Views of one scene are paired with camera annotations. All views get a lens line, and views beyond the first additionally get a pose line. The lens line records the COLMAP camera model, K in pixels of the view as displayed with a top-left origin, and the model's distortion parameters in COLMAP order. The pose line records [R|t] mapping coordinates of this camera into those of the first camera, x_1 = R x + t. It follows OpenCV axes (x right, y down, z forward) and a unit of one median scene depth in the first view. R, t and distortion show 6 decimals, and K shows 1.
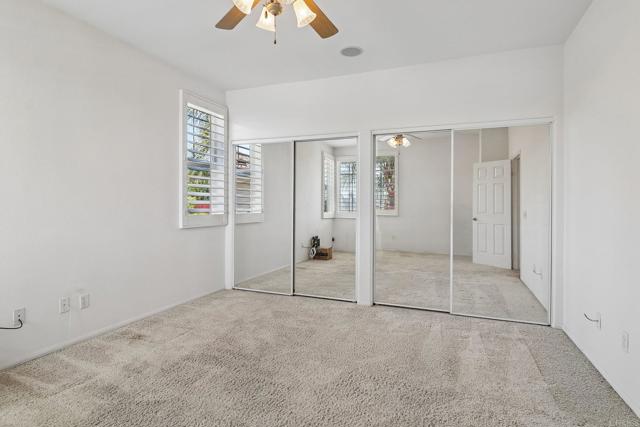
lens RADIAL K [[336.3, 0, 318.9], [0, 336.3, 211.1], [0, 0, 1]] dist [0.000918, -0.009981]
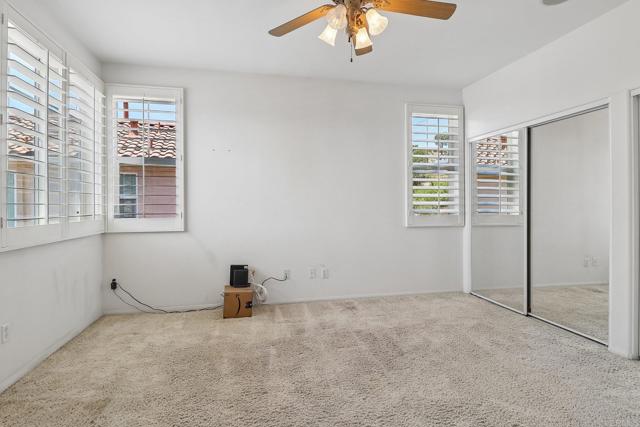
lens RADIAL K [[336.3, 0, 318.2], [0, 336.3, 210.8], [0, 0, 1]] dist [0.000918, -0.009981]
pose [[0.553070, 0.007436, -0.833102, 0.328352], [-0.009721, 0.999950, 0.002472, -0.002110], [0.833078, 0.006732, 0.553114, 0.121591]]
